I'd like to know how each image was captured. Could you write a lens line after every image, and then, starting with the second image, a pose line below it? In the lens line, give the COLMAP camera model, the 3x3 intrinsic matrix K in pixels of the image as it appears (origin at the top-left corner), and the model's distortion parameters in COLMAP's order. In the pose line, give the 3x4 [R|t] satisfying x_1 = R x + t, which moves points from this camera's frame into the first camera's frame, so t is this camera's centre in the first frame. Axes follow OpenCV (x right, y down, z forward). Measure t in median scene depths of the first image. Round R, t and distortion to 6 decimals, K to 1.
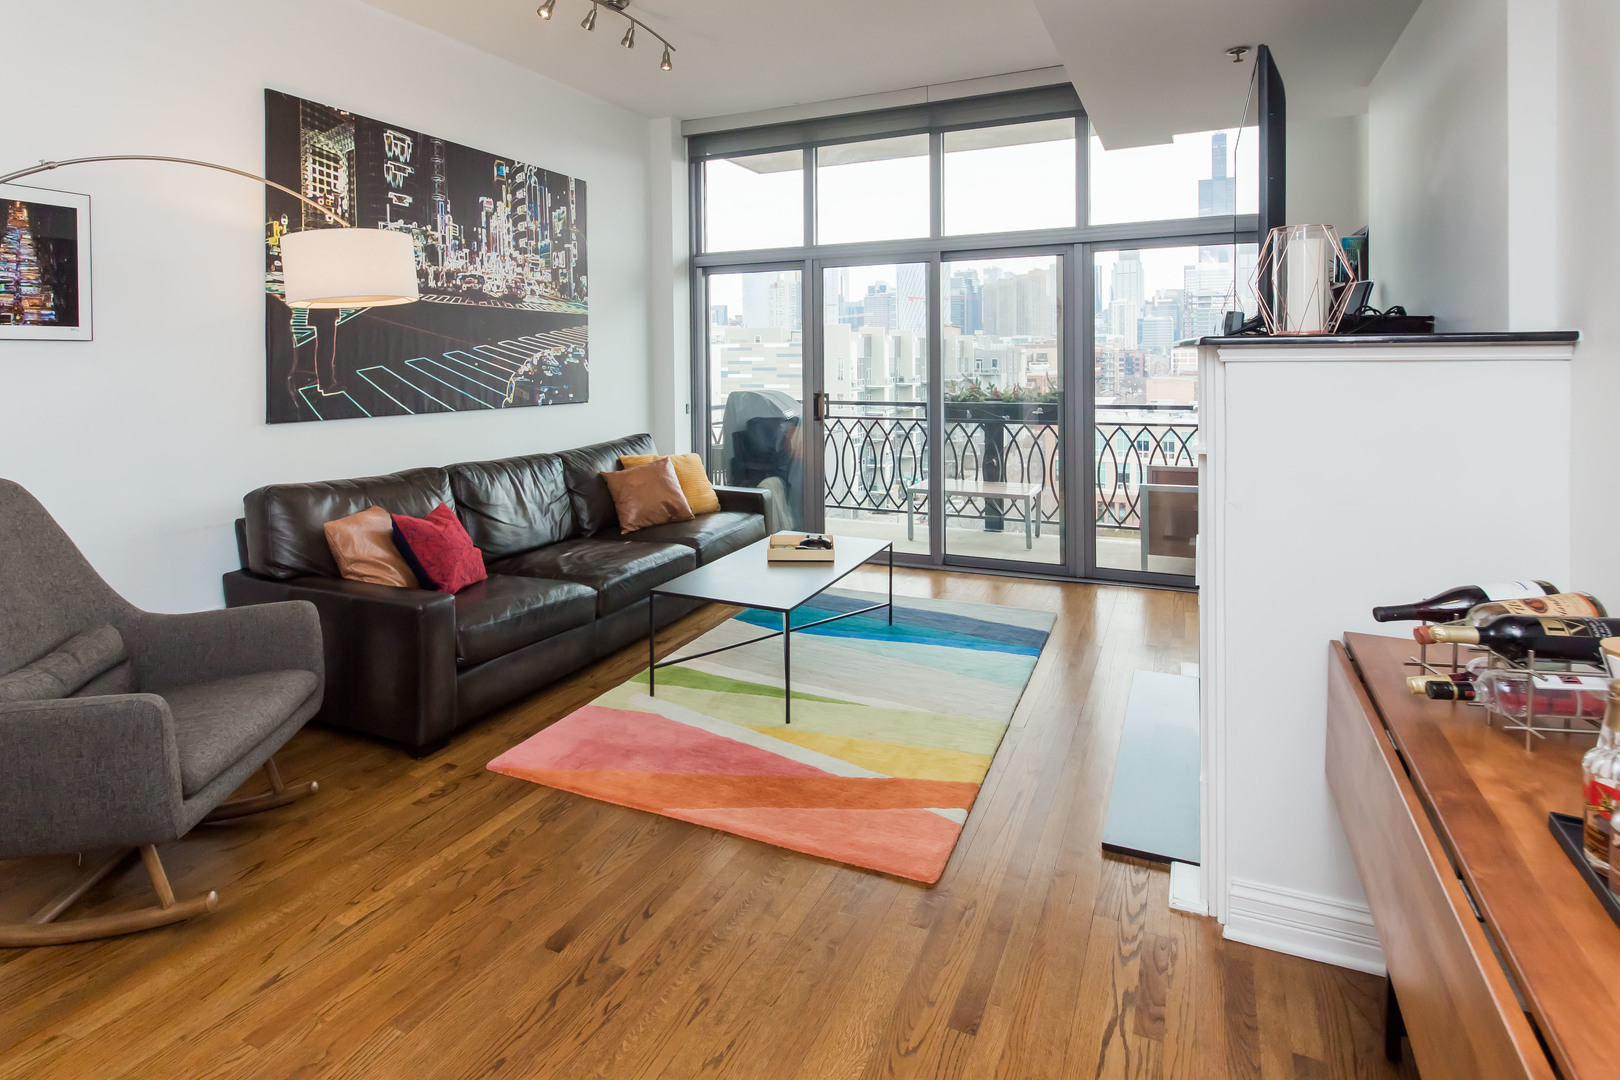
lens RADIAL K [[844.4, 0, 821.1], [0, 844.4, 379.1], [0, 0, 1]] dist [0.009599, -0.007642]
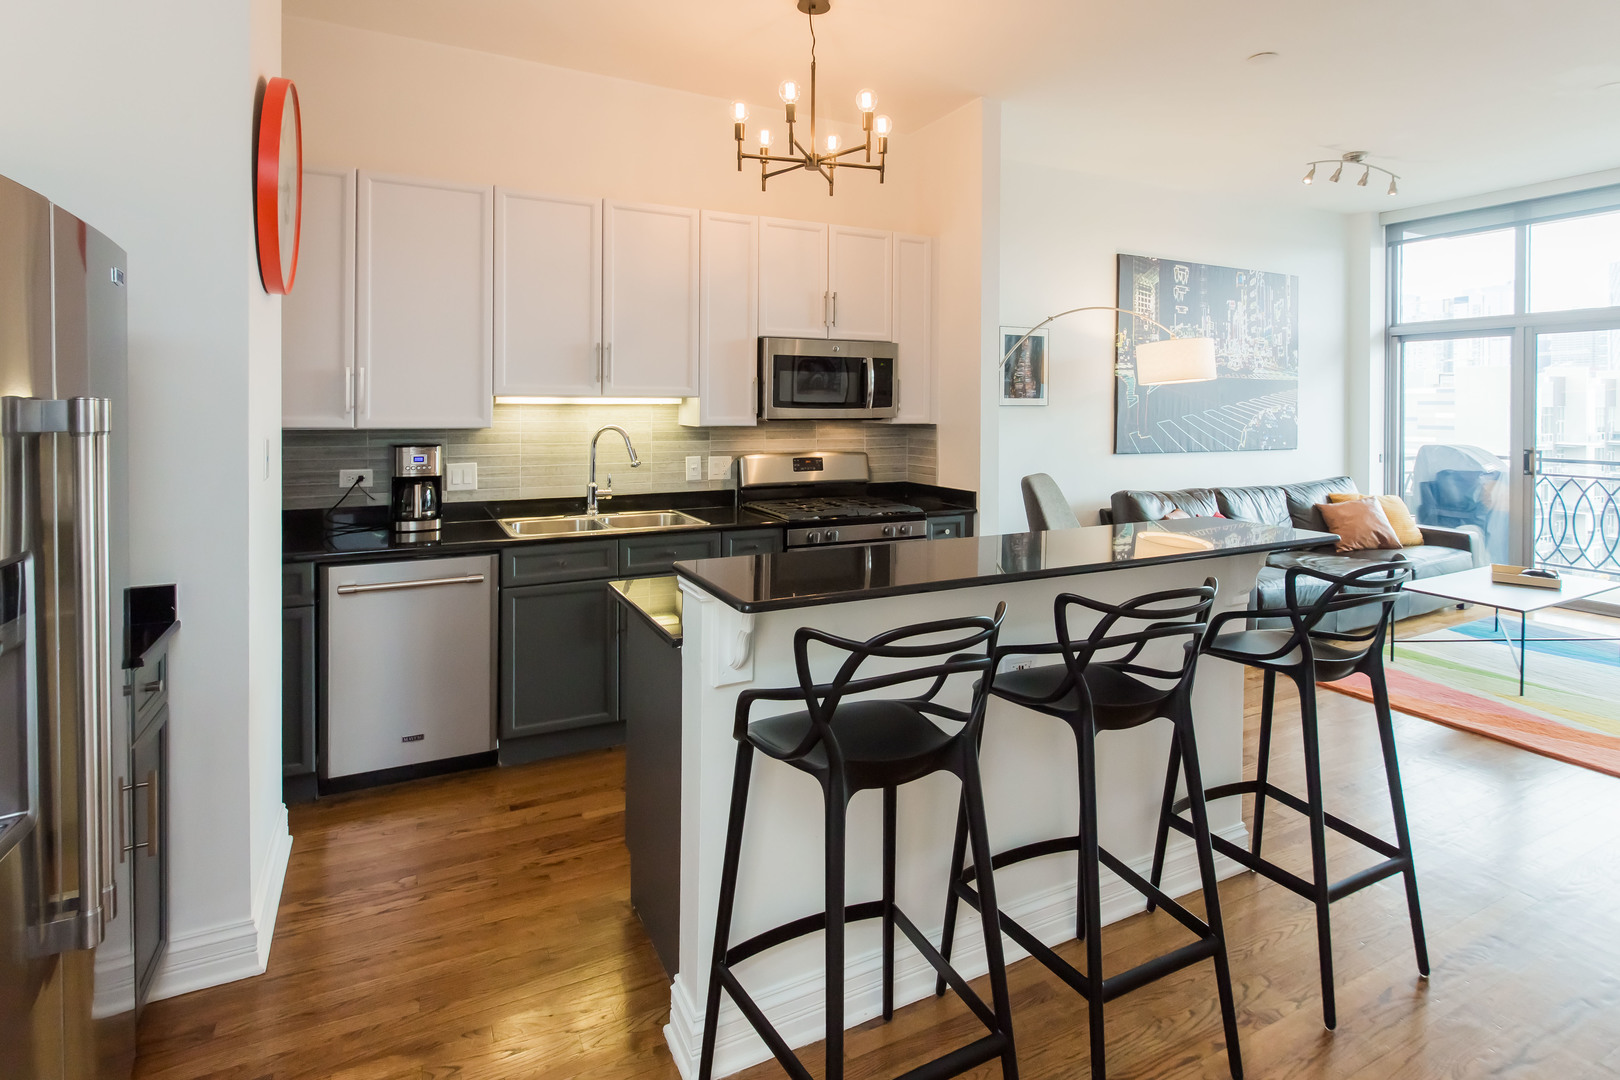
lens RADIAL K [[844.4, 0, 840.6], [0, 844.4, 412.0], [0, 0, 1]] dist [0.009599, -0.007642]
pose [[0.793348, 0.017873, -0.608506, -0.048818], [-0.024781, 0.999689, -0.002945, -0.008565], [0.608264, 0.017416, 0.793544, -0.444957]]
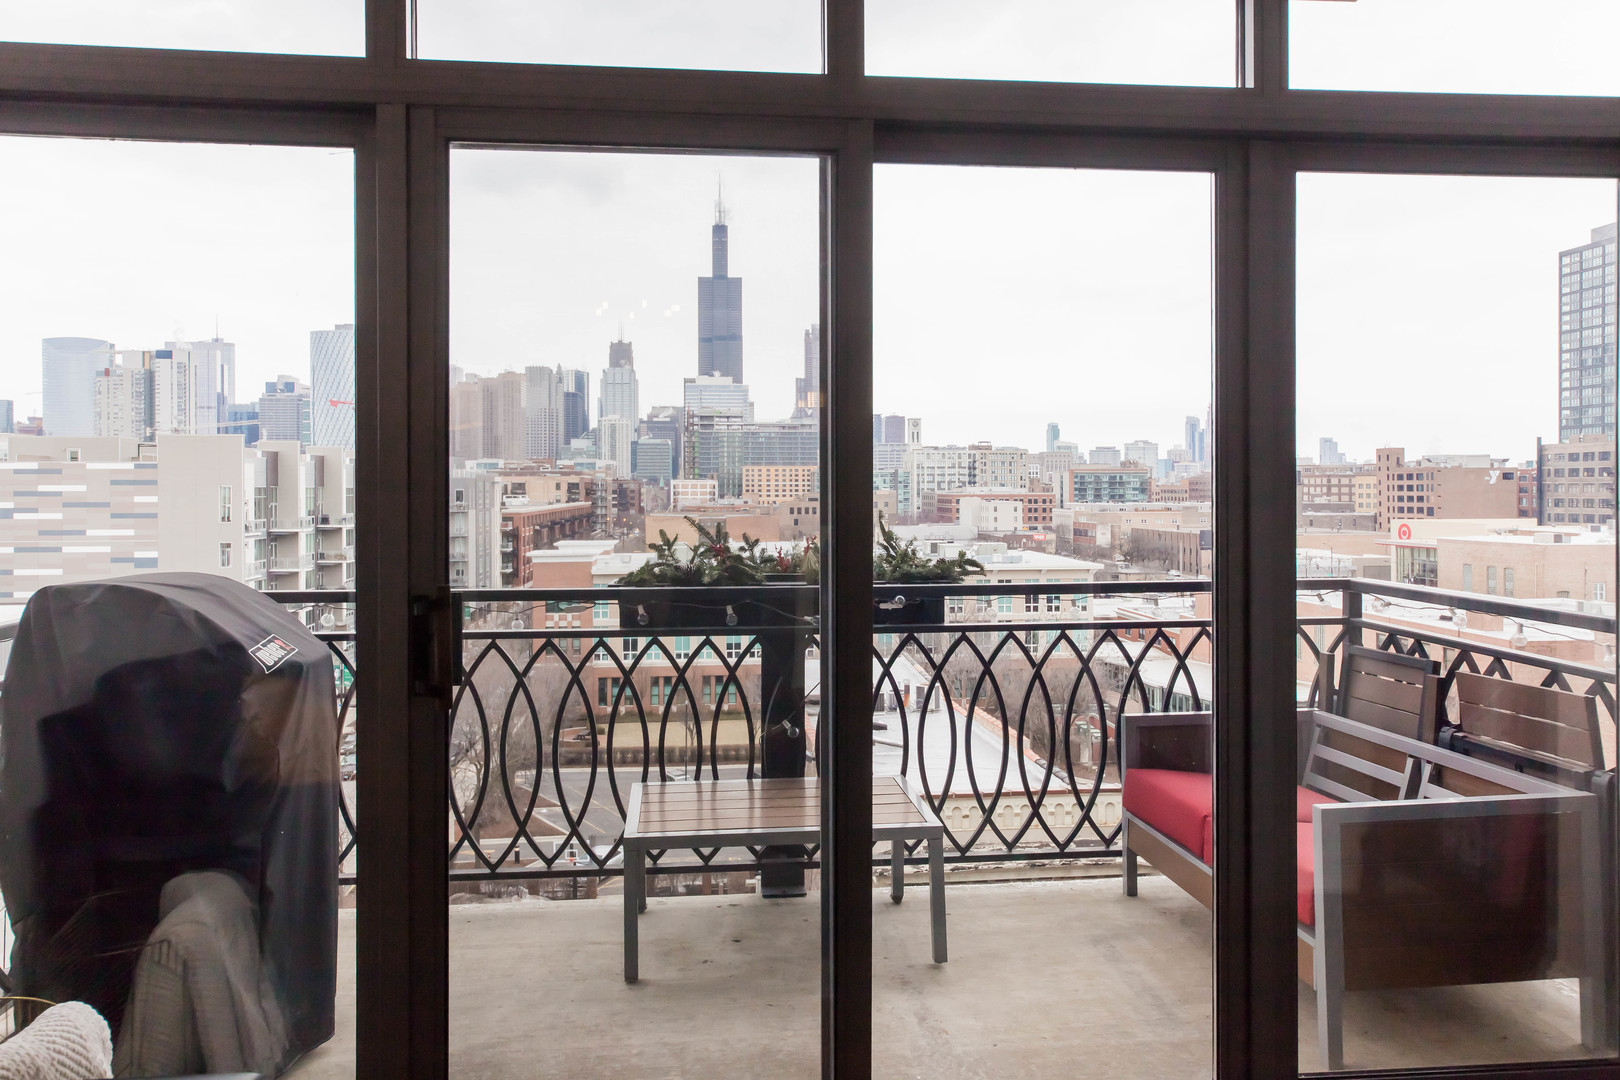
lens RADIAL K [[1120.2, 0, 818.0], [0, 1120.2, 499.2], [0, 0, 1]] dist [-0.006090, 0.001601]
pose [[0.870595, -0.000908, 0.492000, -0.082484], [0.008702, 0.999870, -0.013554, -0.010614], [-0.491924, 0.016081, 0.870490, 0.724921]]
